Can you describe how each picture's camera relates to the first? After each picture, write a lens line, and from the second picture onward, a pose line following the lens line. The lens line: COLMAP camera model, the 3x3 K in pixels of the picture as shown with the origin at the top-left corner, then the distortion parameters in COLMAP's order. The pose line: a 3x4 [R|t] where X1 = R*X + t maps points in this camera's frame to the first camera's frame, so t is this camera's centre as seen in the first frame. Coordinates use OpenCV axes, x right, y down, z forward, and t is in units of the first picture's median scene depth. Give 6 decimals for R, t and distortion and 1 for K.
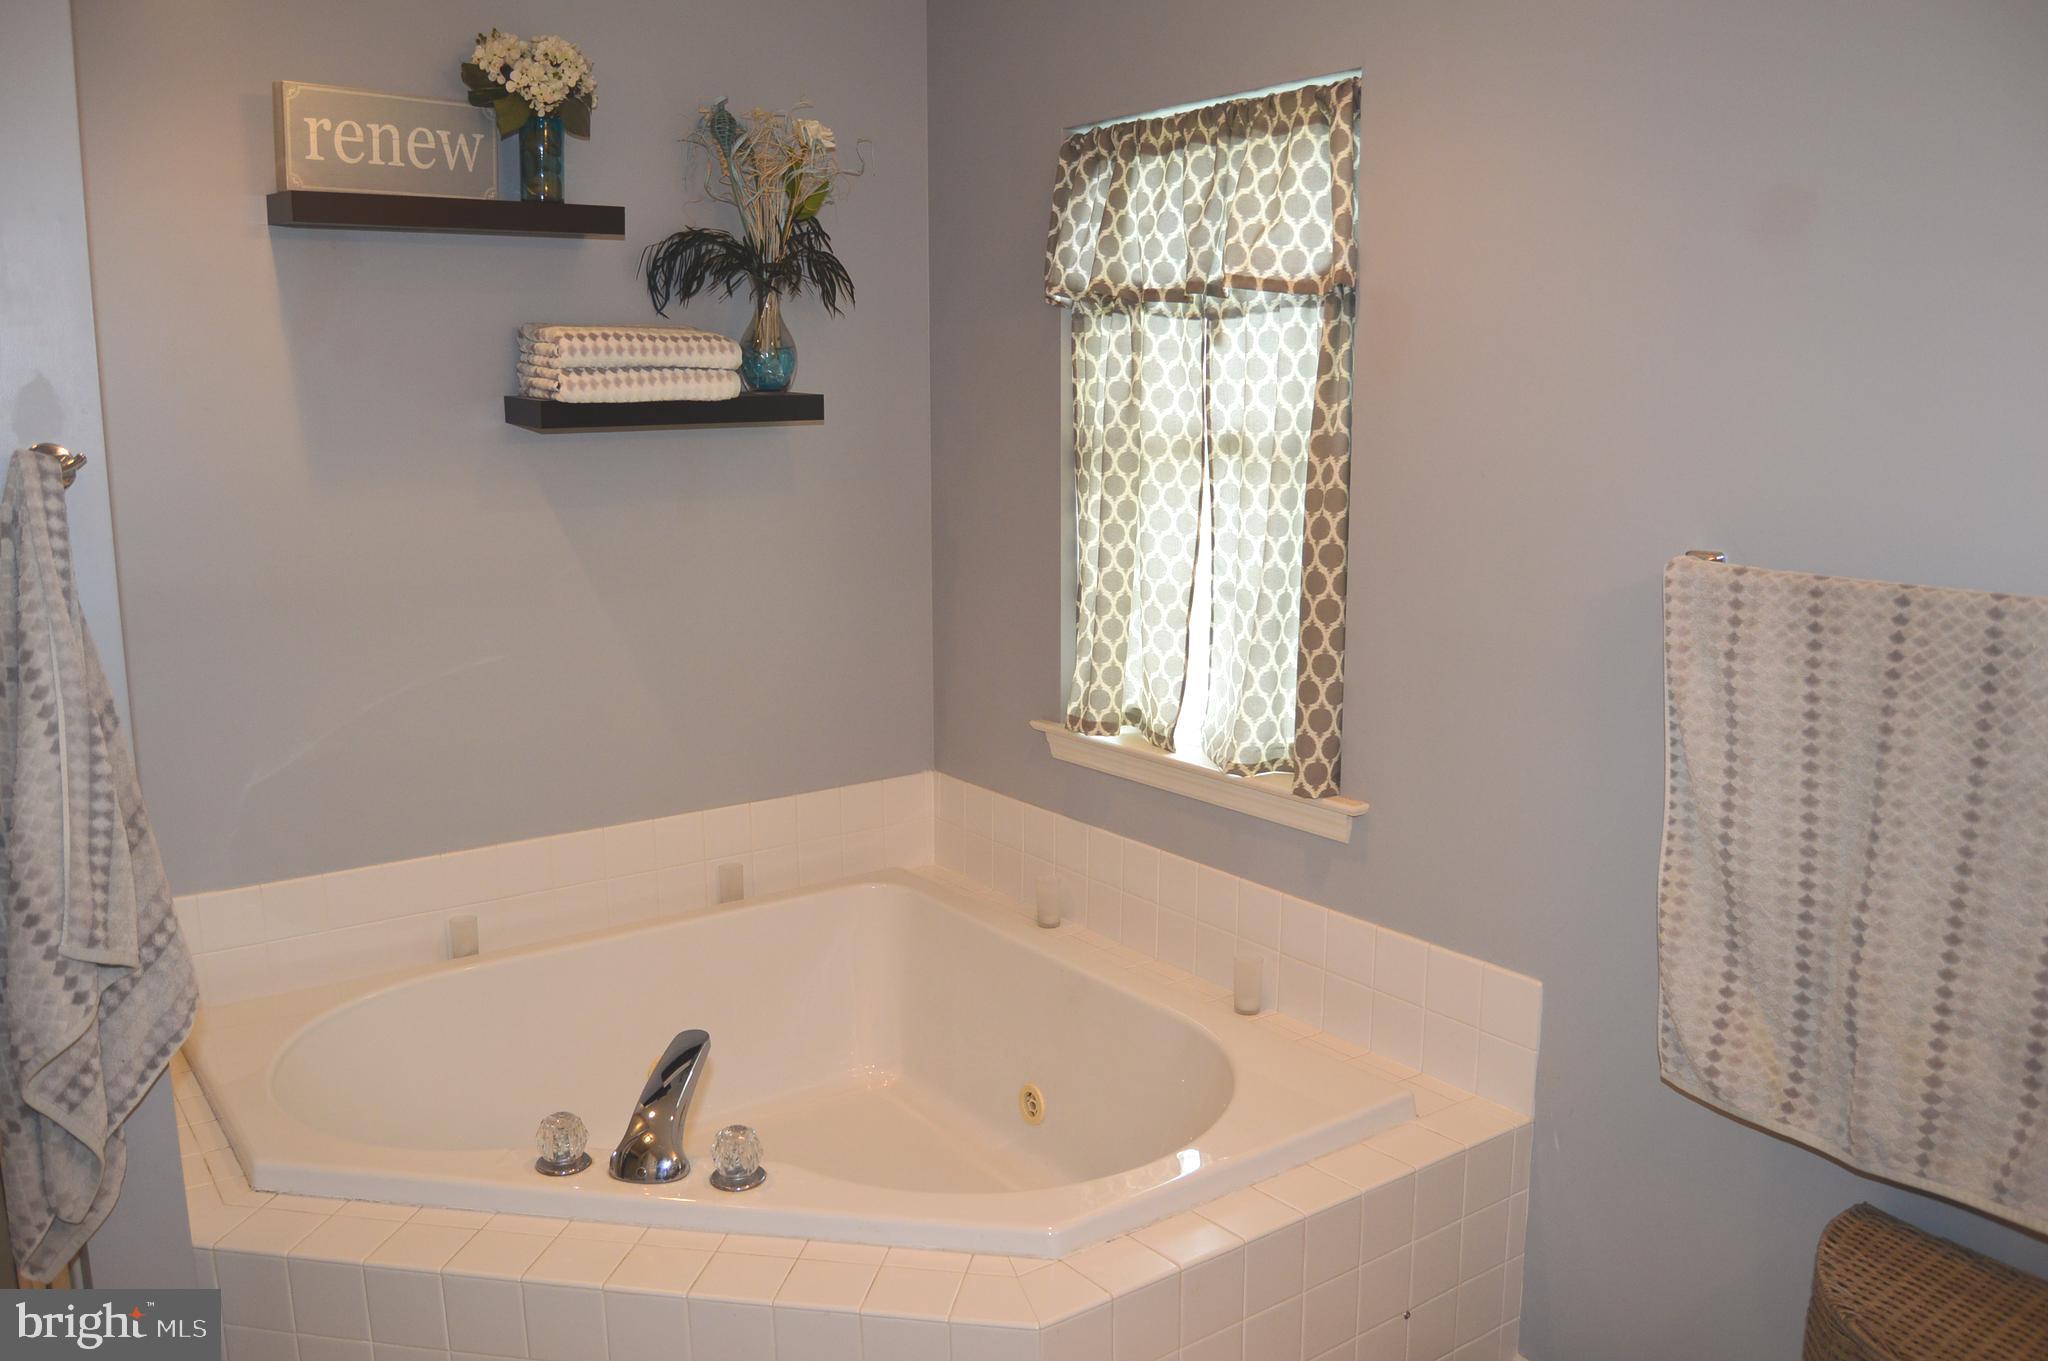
lens RADIAL K [[1631.1, 0, 1029.5], [0, 1631.1, 686.8], [0, 0, 1]] dist [-0.096118, 0.043392]
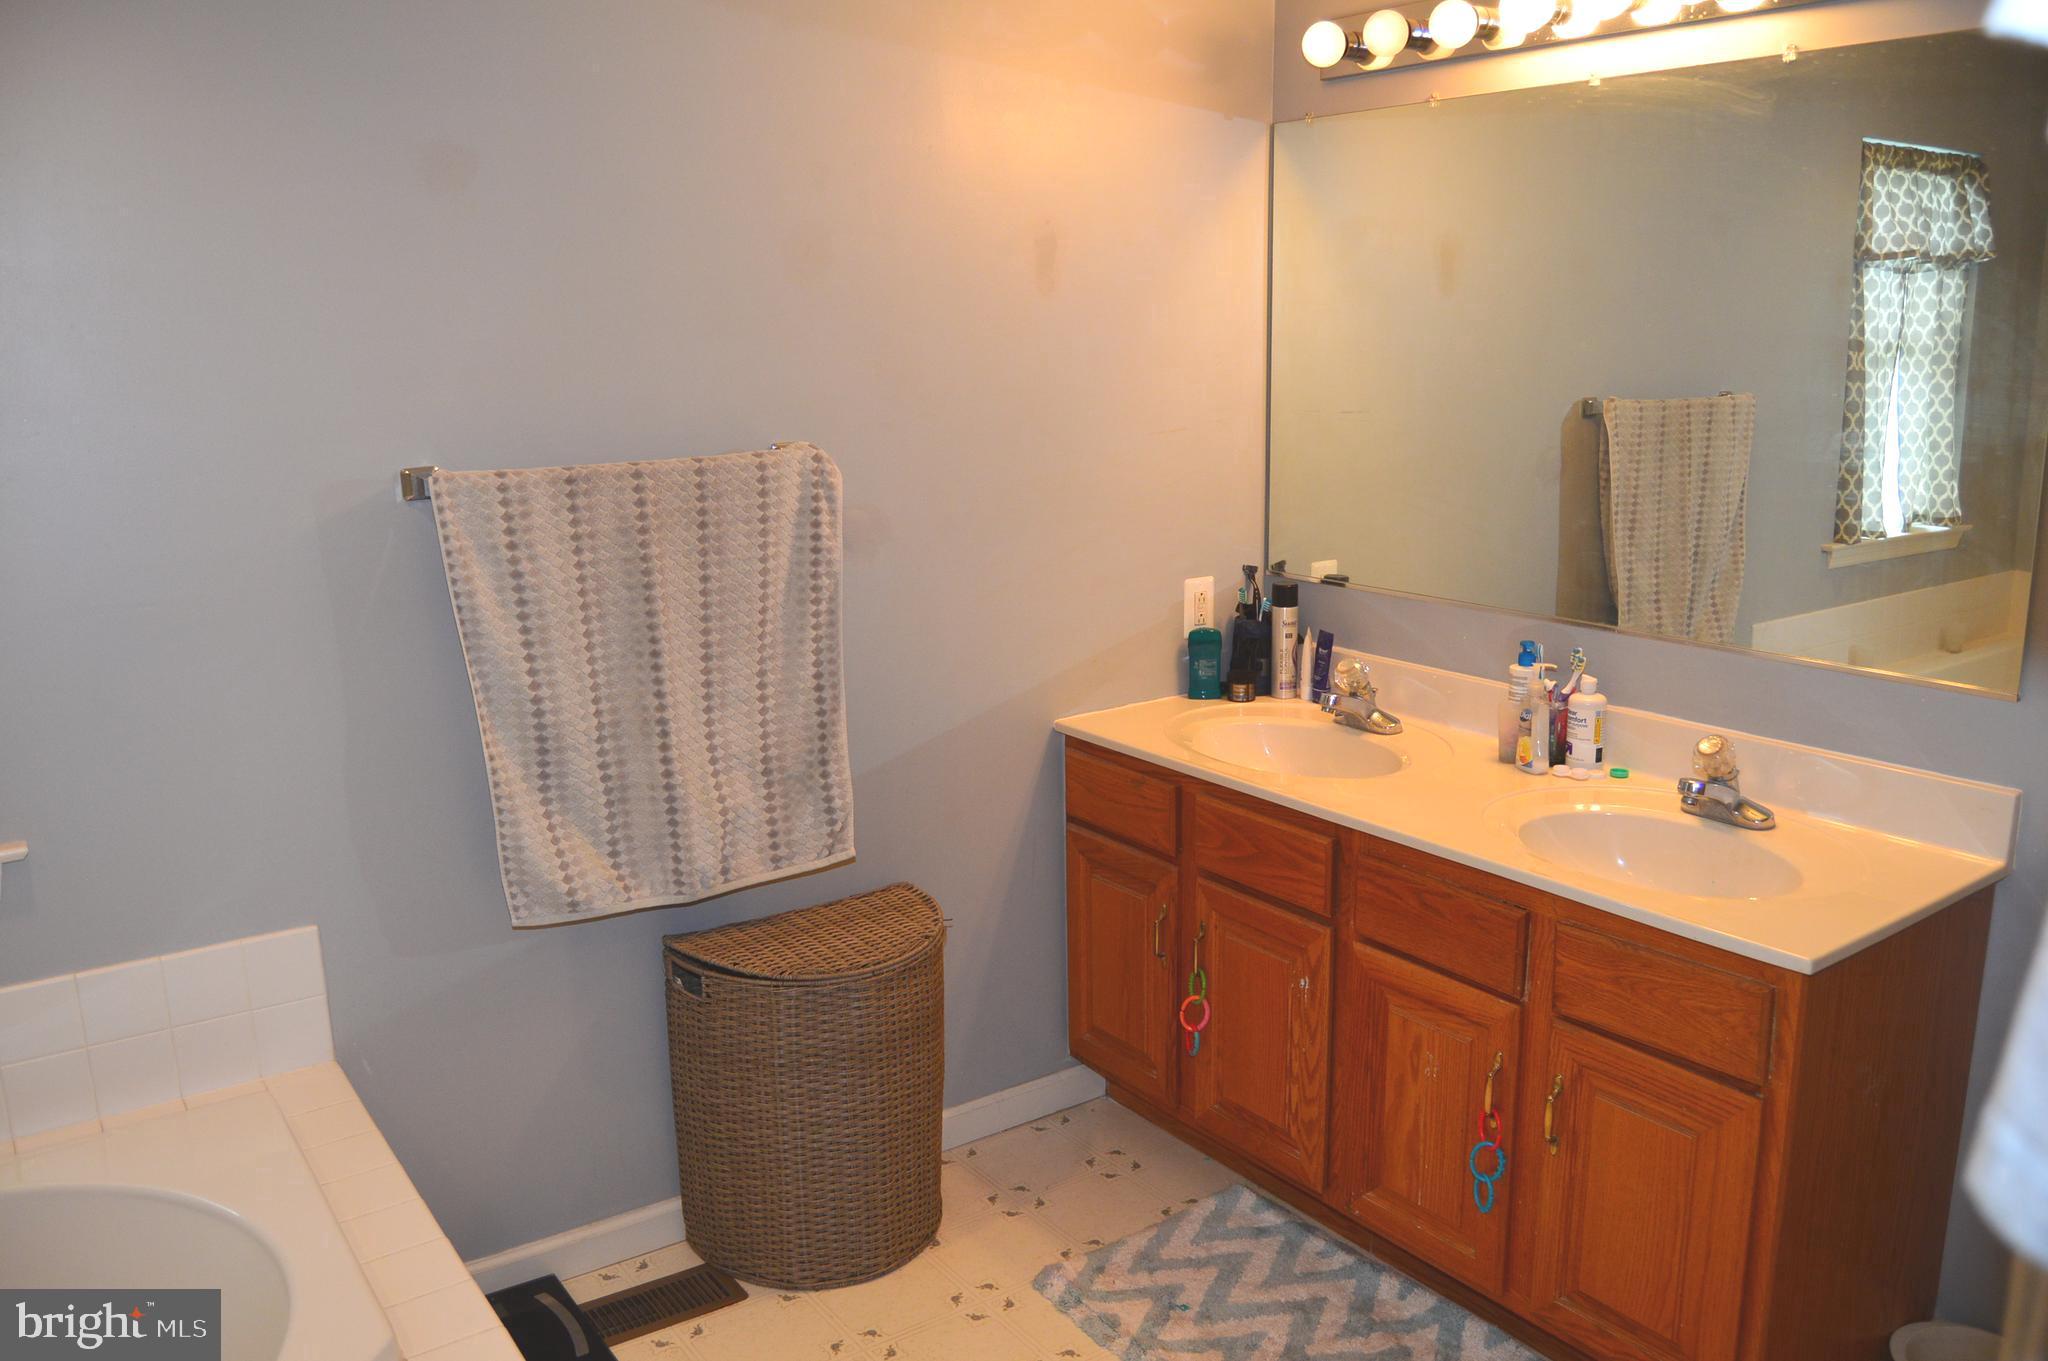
lens RADIAL K [[1631.1, 0, 1029.5], [0, 1631.1, 686.8], [0, 0, 1]] dist [-0.096118, 0.043392]
pose [[0.015589, -0.210474, 0.977475, -0.774600], [0.199879, 0.958518, 0.203204, -0.090059], [-0.979697, 0.192209, 0.057012, 0.611918]]
